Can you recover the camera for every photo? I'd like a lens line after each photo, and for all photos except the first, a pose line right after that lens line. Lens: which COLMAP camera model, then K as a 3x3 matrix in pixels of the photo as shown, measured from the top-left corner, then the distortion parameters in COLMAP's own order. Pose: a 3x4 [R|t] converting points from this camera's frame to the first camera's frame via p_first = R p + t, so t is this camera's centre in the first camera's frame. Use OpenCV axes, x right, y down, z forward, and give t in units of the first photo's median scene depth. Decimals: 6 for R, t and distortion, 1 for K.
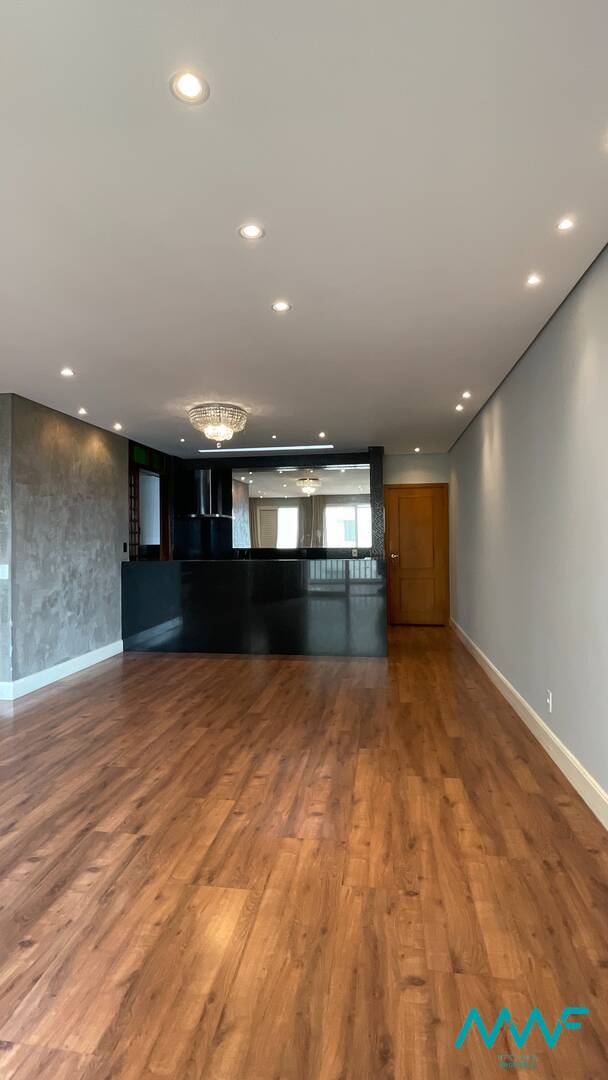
lens RADIAL K [[525.9, 0, 303.7], [0, 525.9, 536.7], [0, 0, 1]] dist [-0.002585, 0.001060]
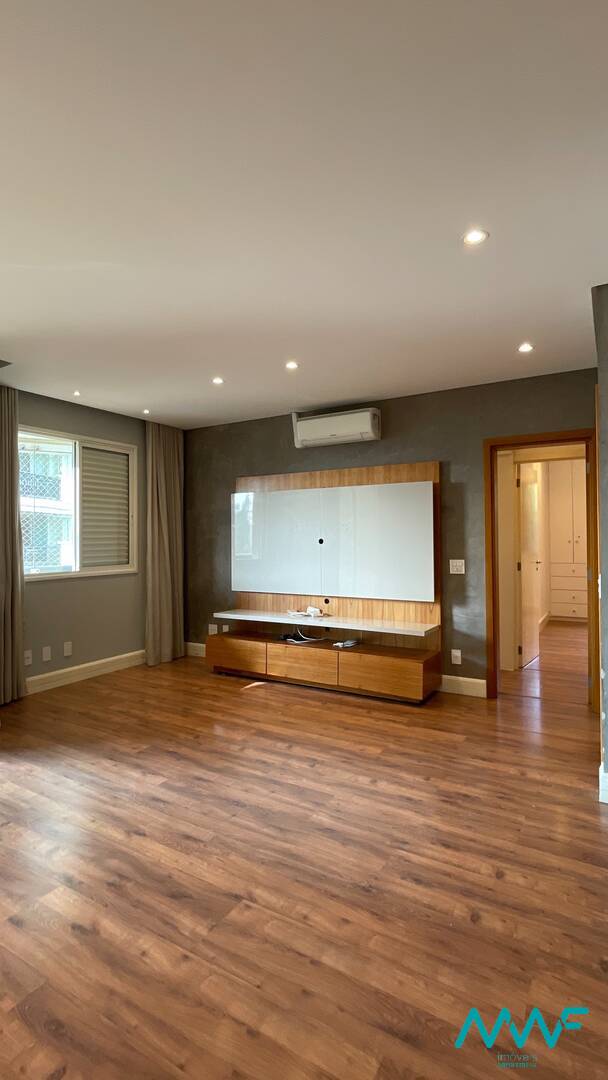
lens RADIAL K [[525.9, 0, 301.5], [0, 525.9, 531.1], [0, 0, 1]] dist [-0.002585, 0.001060]
pose [[-0.379683, 0.004627, -0.925105, 0.127227], [0.017646, 0.999842, -0.002241, -0.001651], [0.924948, -0.017175, -0.379704, 0.927102]]
